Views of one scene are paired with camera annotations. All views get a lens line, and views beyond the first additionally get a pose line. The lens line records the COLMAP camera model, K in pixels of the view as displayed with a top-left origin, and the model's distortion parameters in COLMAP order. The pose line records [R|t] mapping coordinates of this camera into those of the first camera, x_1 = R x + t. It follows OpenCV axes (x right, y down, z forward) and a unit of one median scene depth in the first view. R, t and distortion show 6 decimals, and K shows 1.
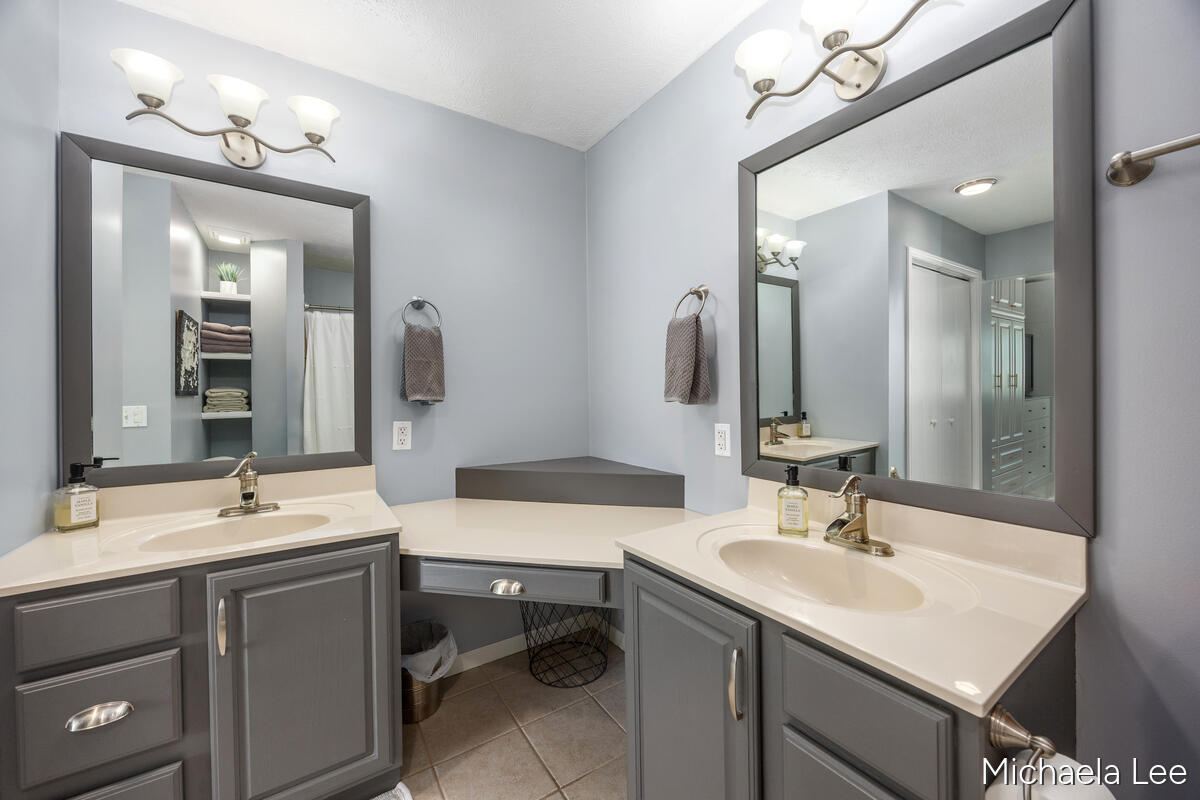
lens RADIAL K [[467.6, 0, 597.7], [0, 467.6, 394.8], [0, 0, 1]] dist [-0.006790, 0.000258]
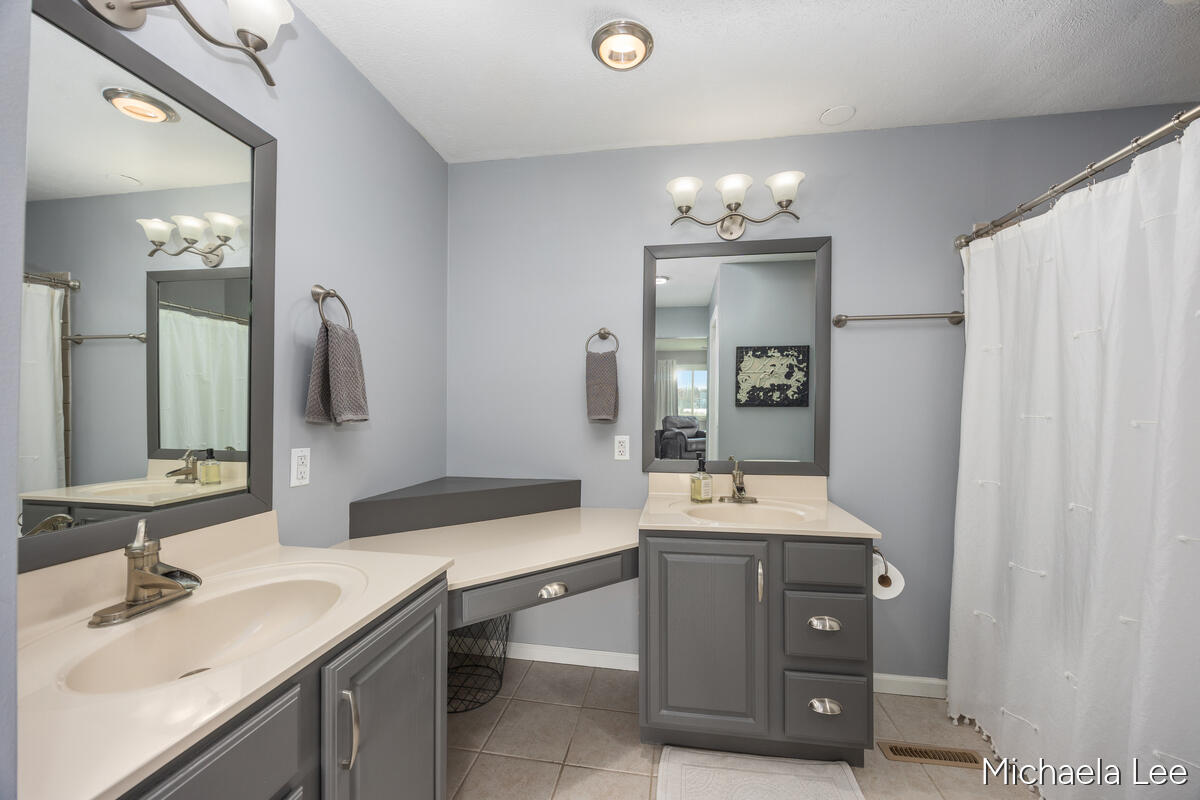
lens RADIAL K [[467.6, 0, 619.7], [0, 467.6, 406.4], [0, 0, 1]] dist [-0.006790, 0.000258]
pose [[0.662704, 0.013528, 0.748759, -0.731041], [-0.002566, 0.999872, -0.015795, -0.000232], [-0.748877, 0.008546, 0.662654, 0.124214]]
